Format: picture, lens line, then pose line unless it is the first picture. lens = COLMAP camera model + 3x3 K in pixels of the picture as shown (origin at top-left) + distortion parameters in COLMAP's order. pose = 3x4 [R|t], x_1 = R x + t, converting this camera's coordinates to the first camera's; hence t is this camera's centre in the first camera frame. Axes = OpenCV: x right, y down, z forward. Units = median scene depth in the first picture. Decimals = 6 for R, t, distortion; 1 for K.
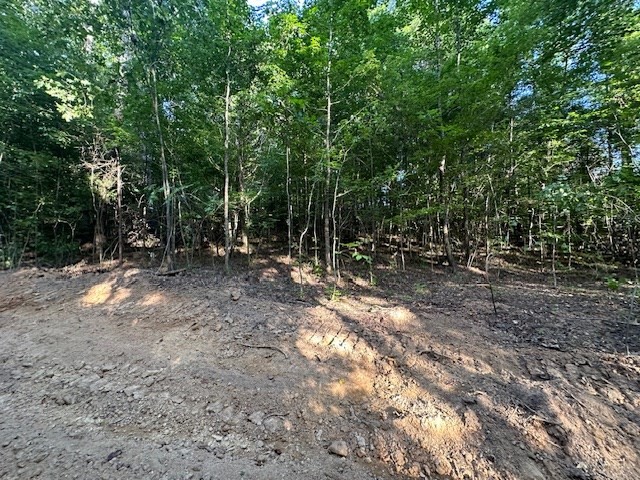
lens RADIAL K [[251.1, 0, 318.0], [0, 251.1, 240.2], [0, 0, 1]] dist [0.003949, -0.003301]
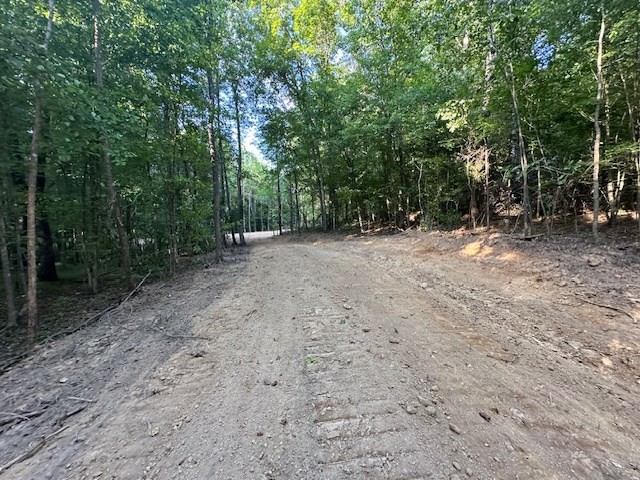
lens RADIAL K [[251.1, 0, 319.2], [0, 251.1, 239.8], [0, 0, 1]] dist [0.003949, -0.003301]
pose [[0.292456, 0.055287, -0.954680, 0.218057], [0.056775, 0.995562, 0.075047, 0.001397], [0.954592, -0.076150, 0.288019, -0.220348]]
